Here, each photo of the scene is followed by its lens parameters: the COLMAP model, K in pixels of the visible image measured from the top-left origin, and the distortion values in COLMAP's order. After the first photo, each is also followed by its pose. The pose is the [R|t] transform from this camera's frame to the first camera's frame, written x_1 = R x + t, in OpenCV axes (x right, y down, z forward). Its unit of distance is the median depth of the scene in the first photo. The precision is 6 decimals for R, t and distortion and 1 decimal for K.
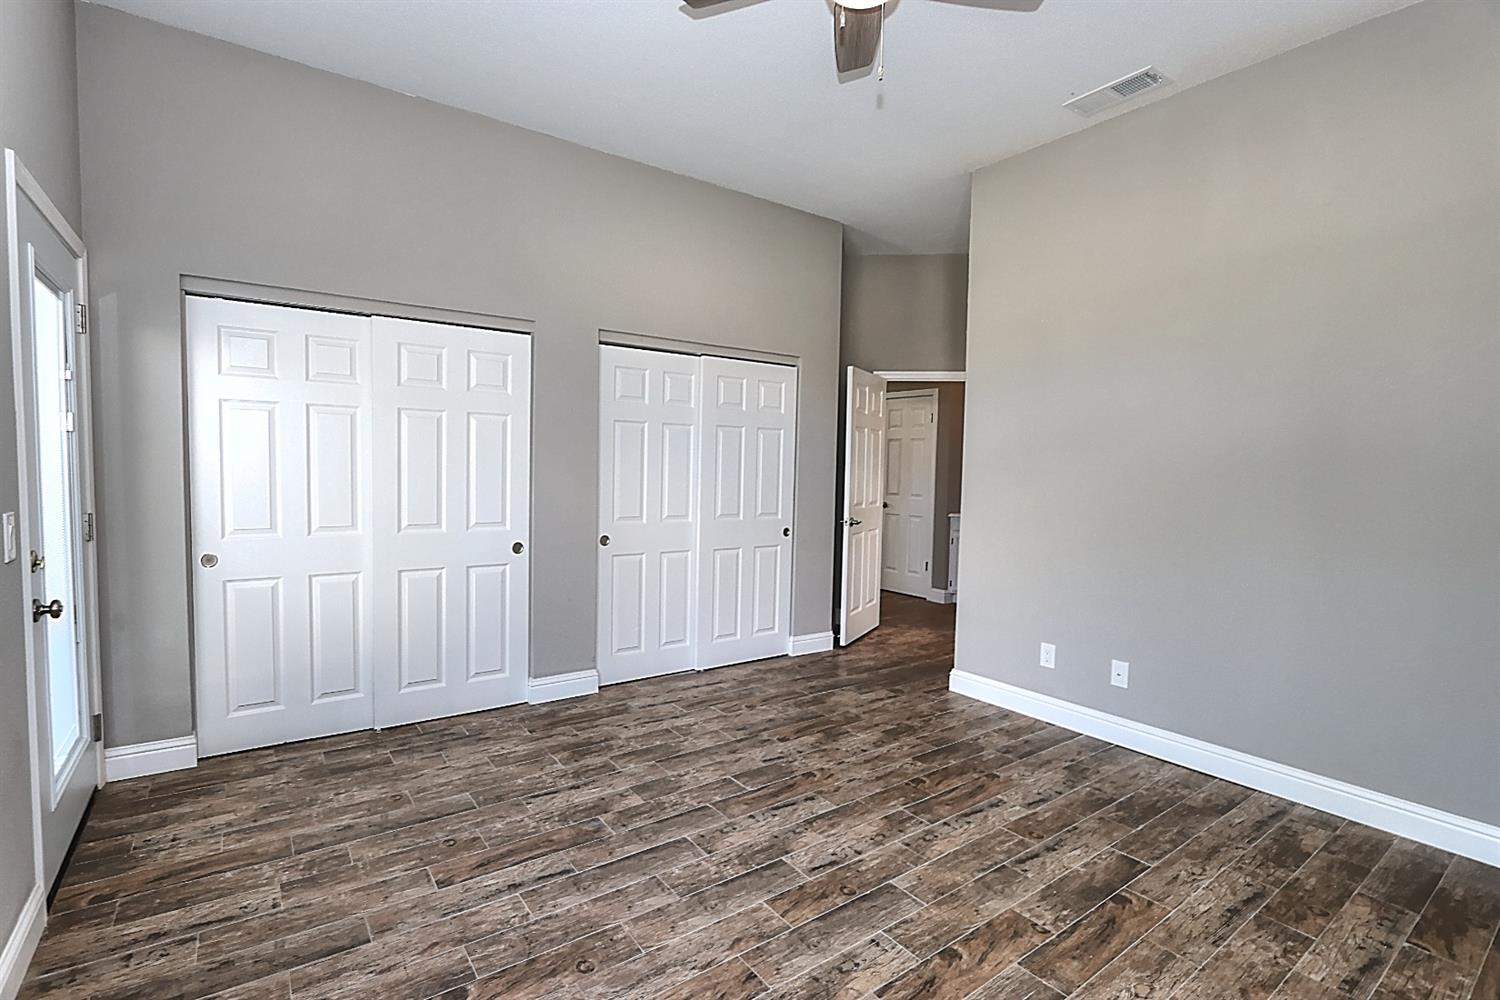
lens RADIAL K [[699.6, 0, 715.9], [0, 699.6, 507.7], [0, 0, 1]] dist [-0.019617, 0.003718]
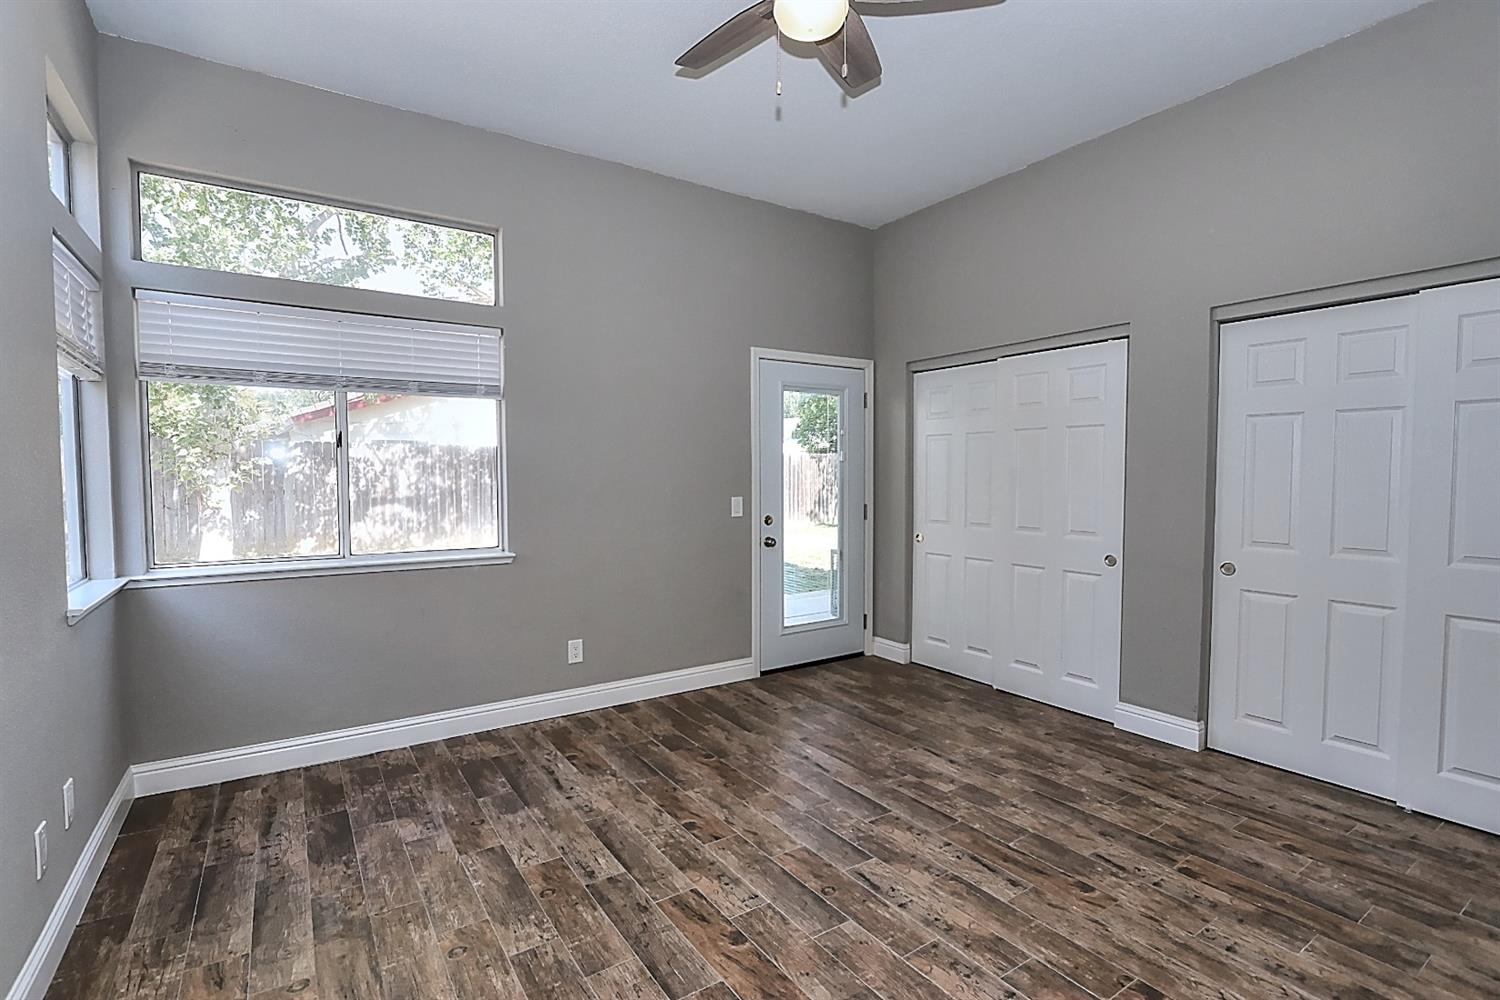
lens RADIAL K [[699.6, 0, 743.7], [0, 699.6, 505.1], [0, 0, 1]] dist [-0.019617, 0.003718]
pose [[-0.027792, 0.023826, -0.999330, 0.833038], [-0.057943, 0.997997, 0.025406, -0.016000], [0.997933, 0.058610, -0.026356, 0.613971]]
